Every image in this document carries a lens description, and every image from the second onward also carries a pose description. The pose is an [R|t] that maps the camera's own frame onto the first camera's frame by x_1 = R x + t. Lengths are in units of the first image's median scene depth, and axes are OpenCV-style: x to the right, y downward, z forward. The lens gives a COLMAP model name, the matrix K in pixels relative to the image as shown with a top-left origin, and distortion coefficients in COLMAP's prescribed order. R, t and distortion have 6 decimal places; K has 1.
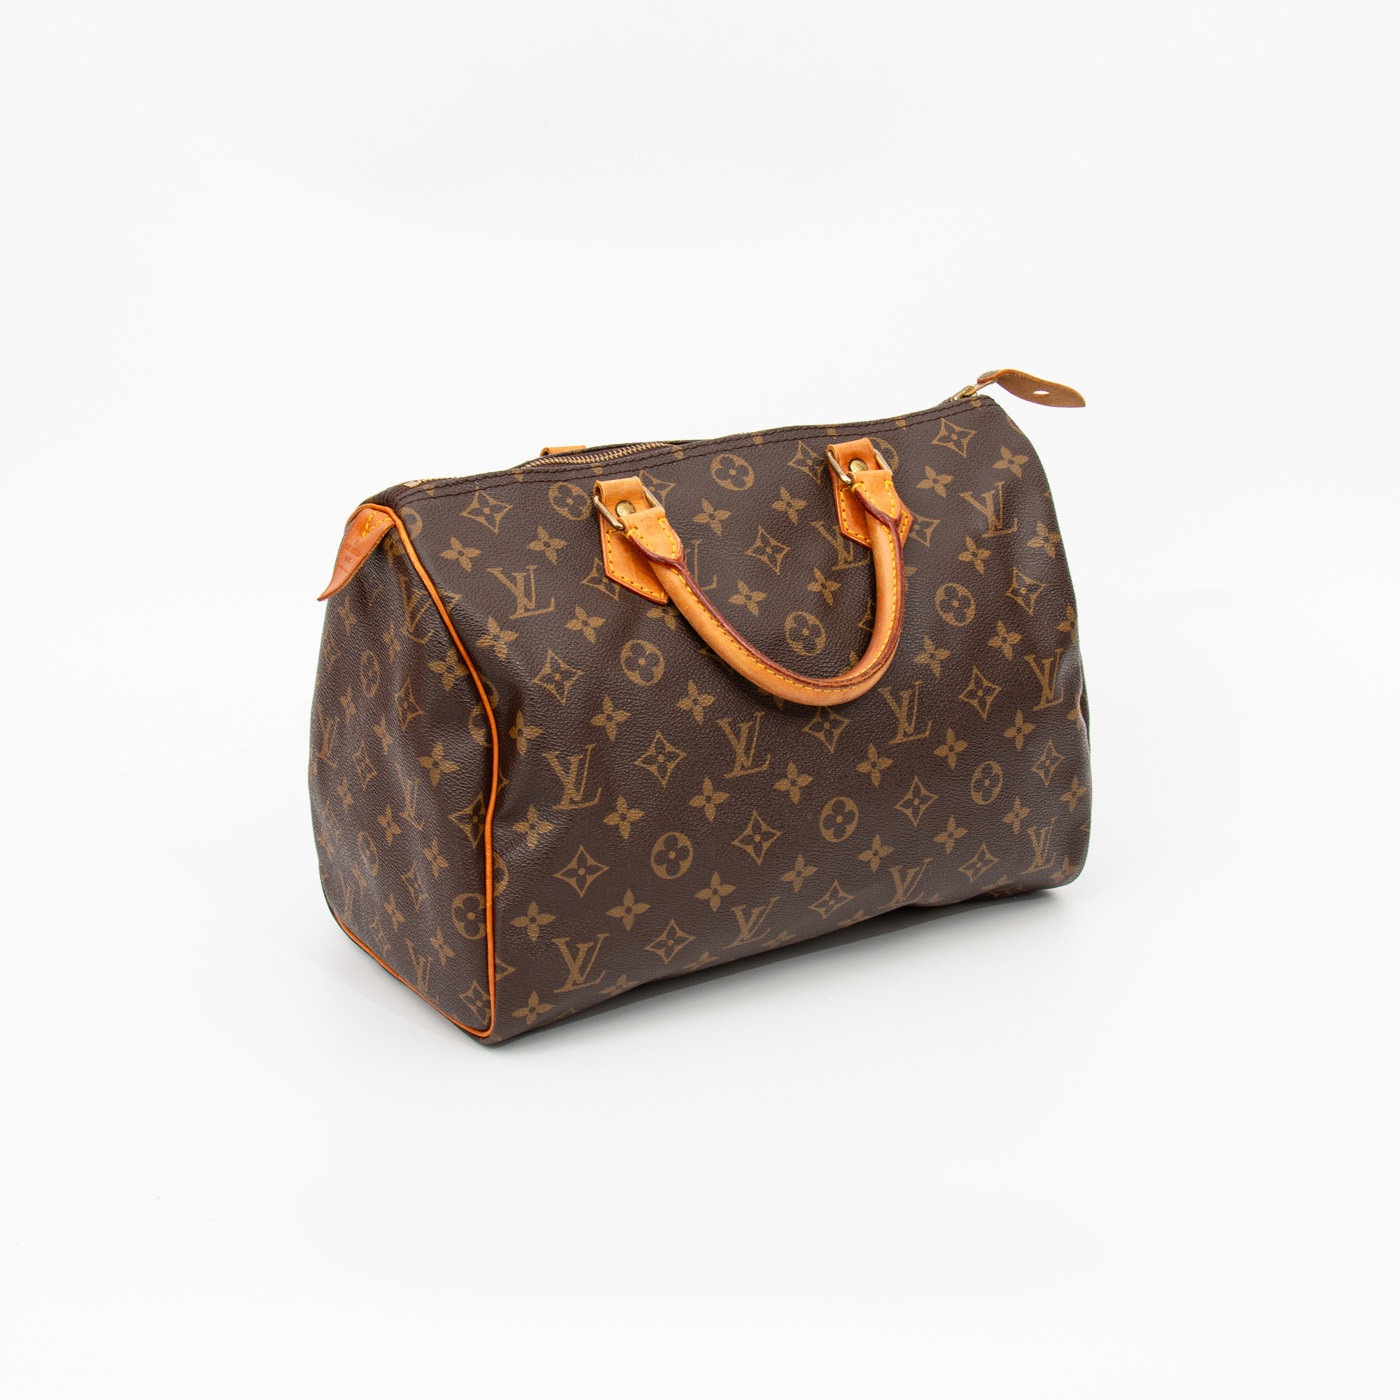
lens RADIAL K [[3127.3, 0, 700.0], [0, 3127.3, 700.0], [0, 0, 1]] dist [0.039813, -0.336034]
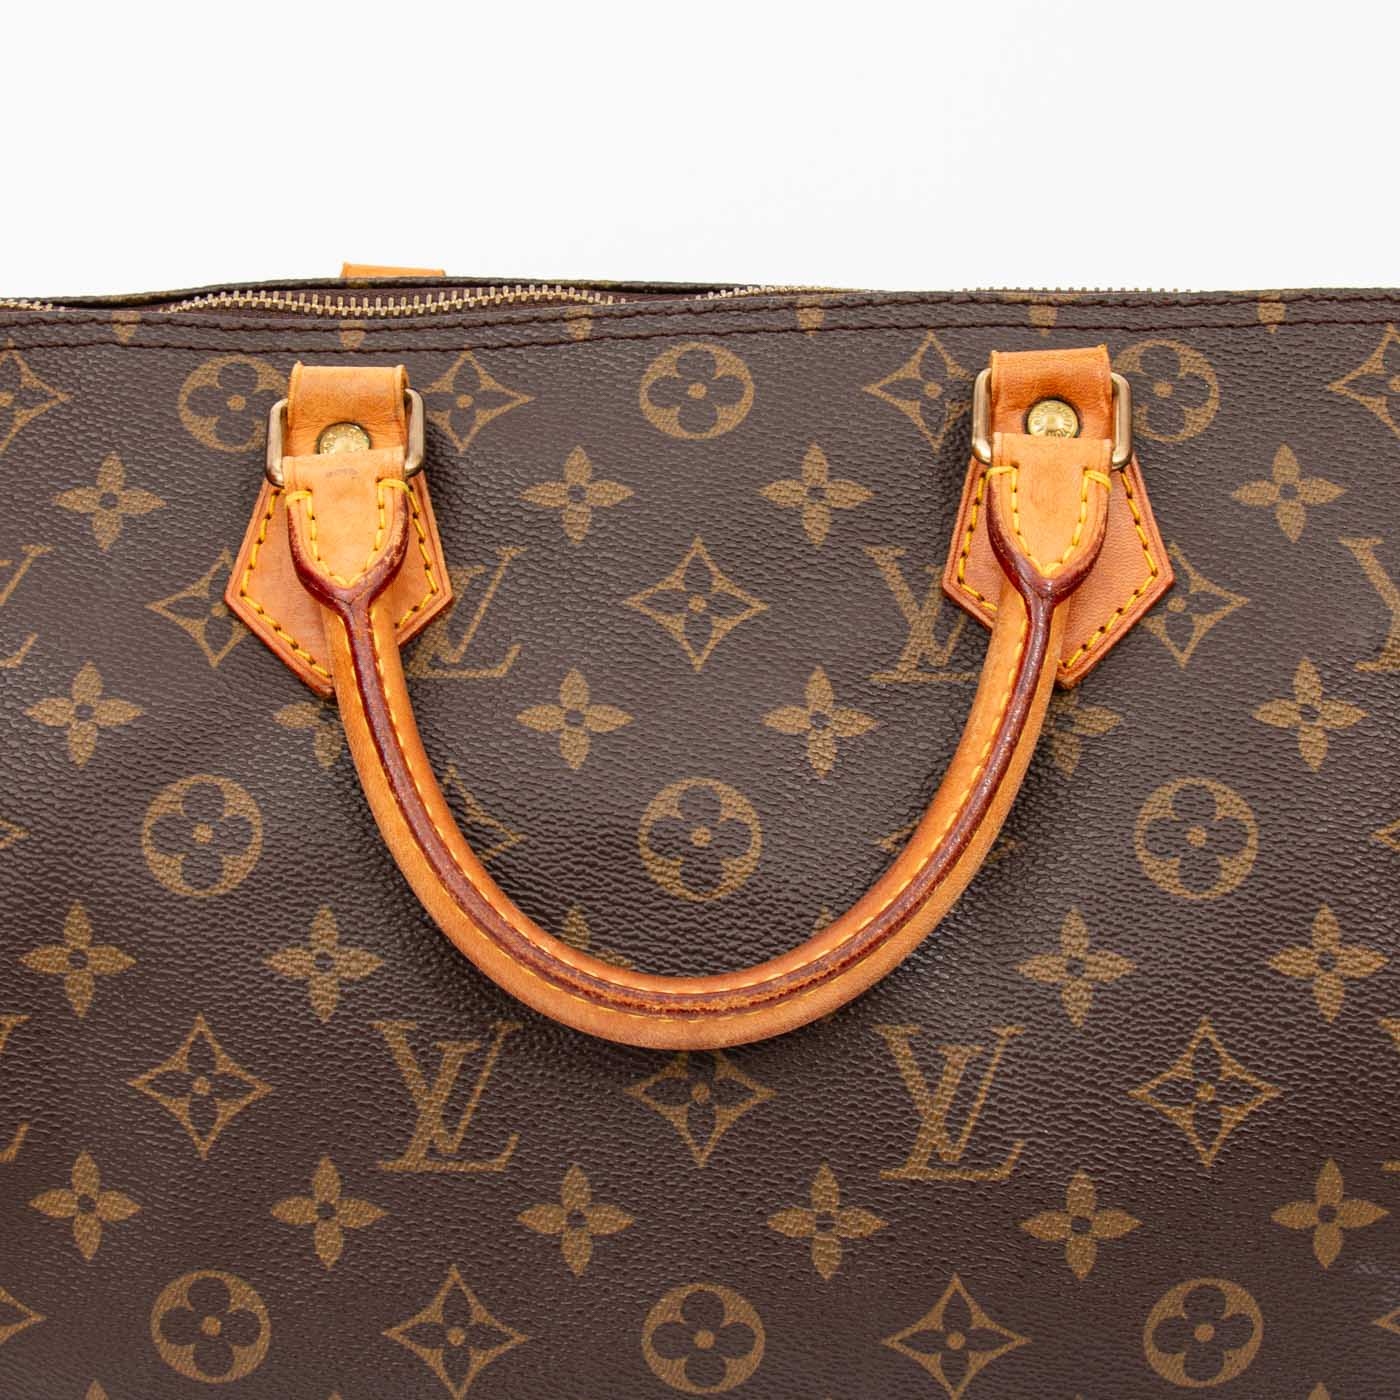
lens RADIAL K [[3127.3, 0, 700.0], [0, 3127.3, 700.0], [0, 0, 1]] dist [0.039813, -0.336034]
pose [[0.819750, 0.192072, -0.539554, 0.233252], [-0.157337, 0.981365, 0.110305, -0.079235], [0.550686, -0.005530, 0.834694, 0.684155]]
